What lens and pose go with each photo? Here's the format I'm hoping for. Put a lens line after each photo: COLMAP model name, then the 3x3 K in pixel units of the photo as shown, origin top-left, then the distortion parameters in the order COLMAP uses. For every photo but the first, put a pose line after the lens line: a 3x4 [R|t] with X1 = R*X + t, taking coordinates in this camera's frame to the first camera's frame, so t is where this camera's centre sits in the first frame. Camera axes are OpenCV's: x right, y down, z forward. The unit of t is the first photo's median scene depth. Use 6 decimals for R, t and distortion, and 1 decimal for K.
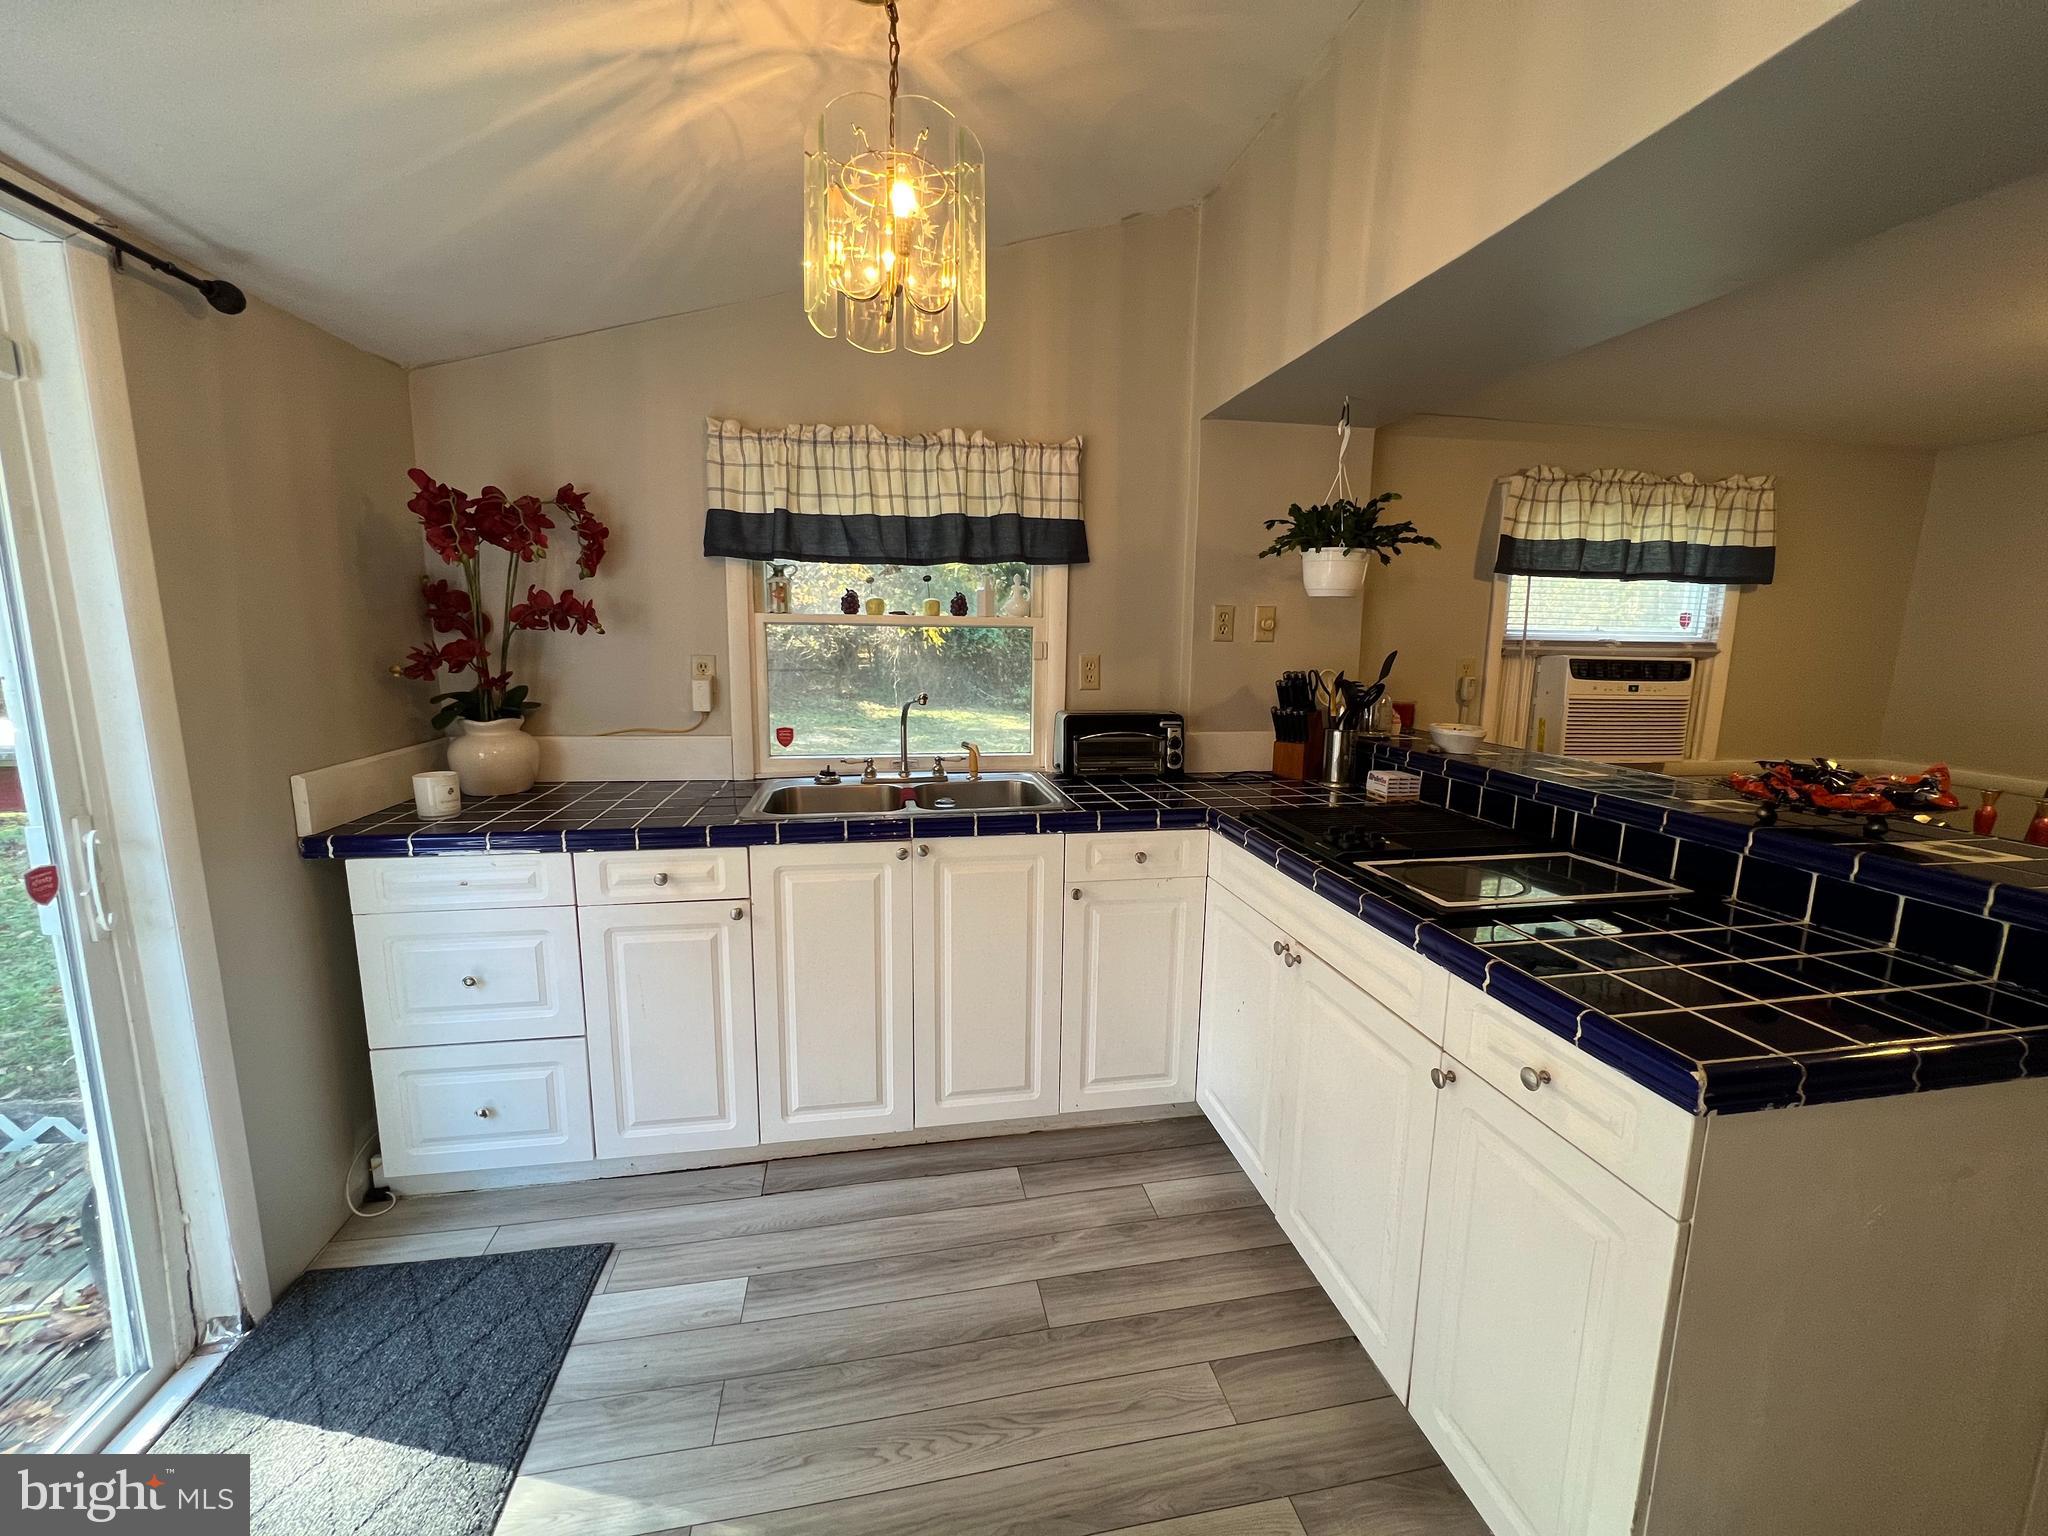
lens RADIAL K [[818.8, 0, 1029.5], [0, 818.8, 761.5], [0, 0, 1]] dist [-0.002379, 0.000225]
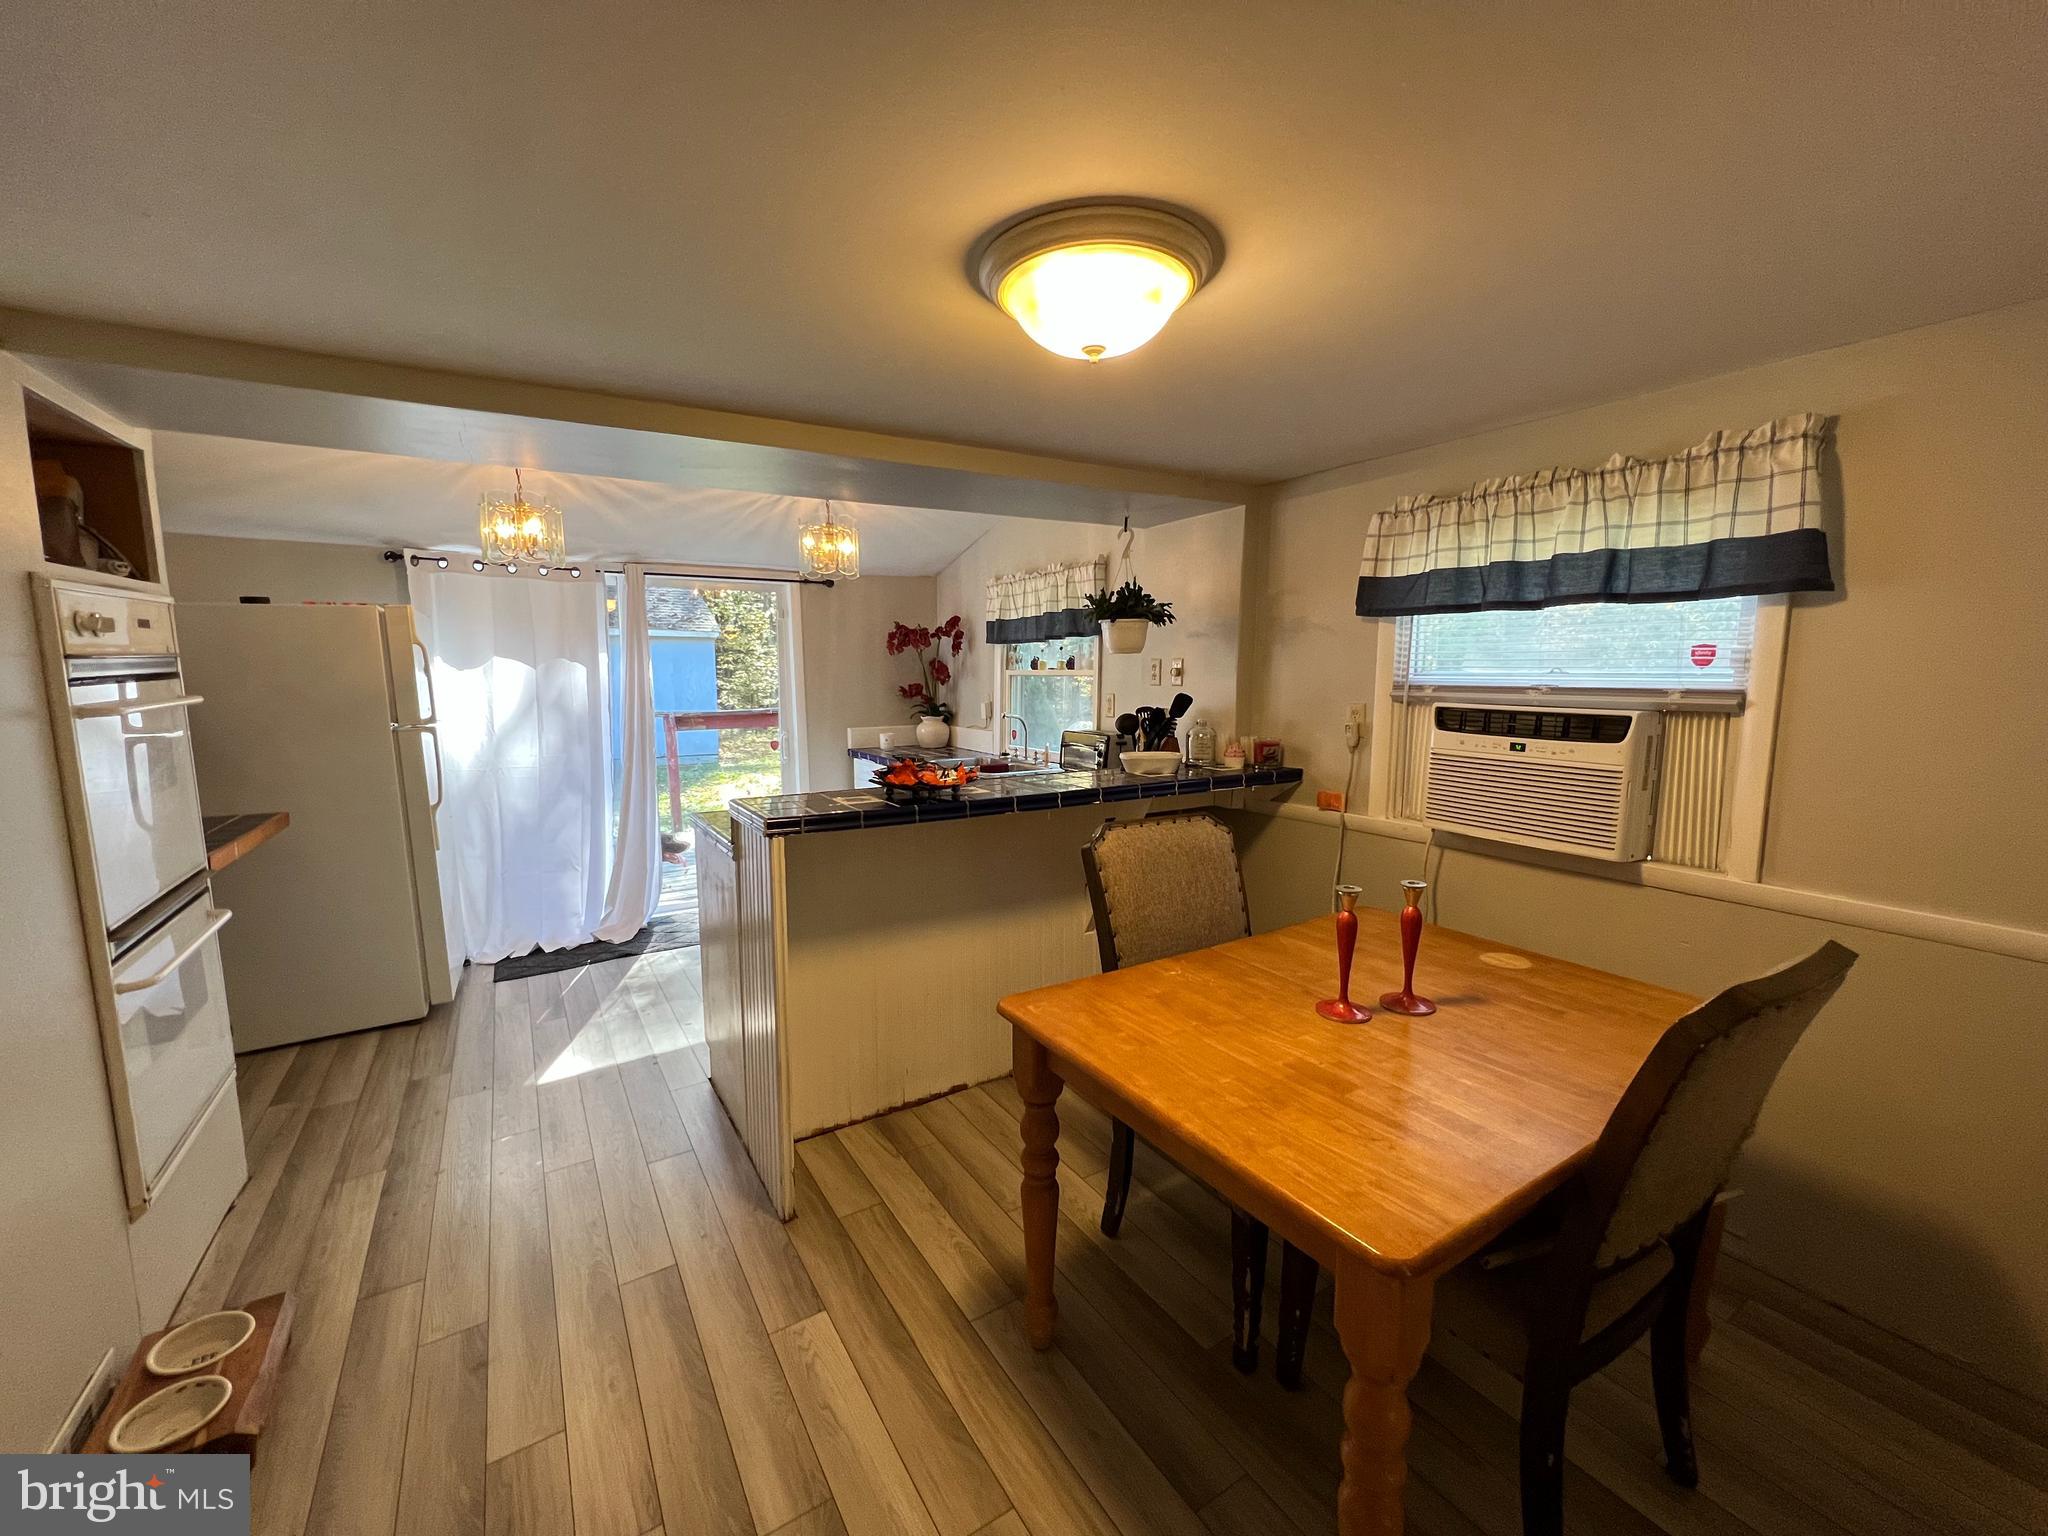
lens RADIAL K [[818.8, 0, 1020.1], [0, 818.8, 759.7], [0, 0, 1]] dist [-0.002379, 0.000225]
pose [[0.353841, 0.089400, -0.931023, 1.294607], [-0.142897, 0.988902, 0.040649, -0.041761], [0.924325, 0.118658, 0.362689, 0.284850]]
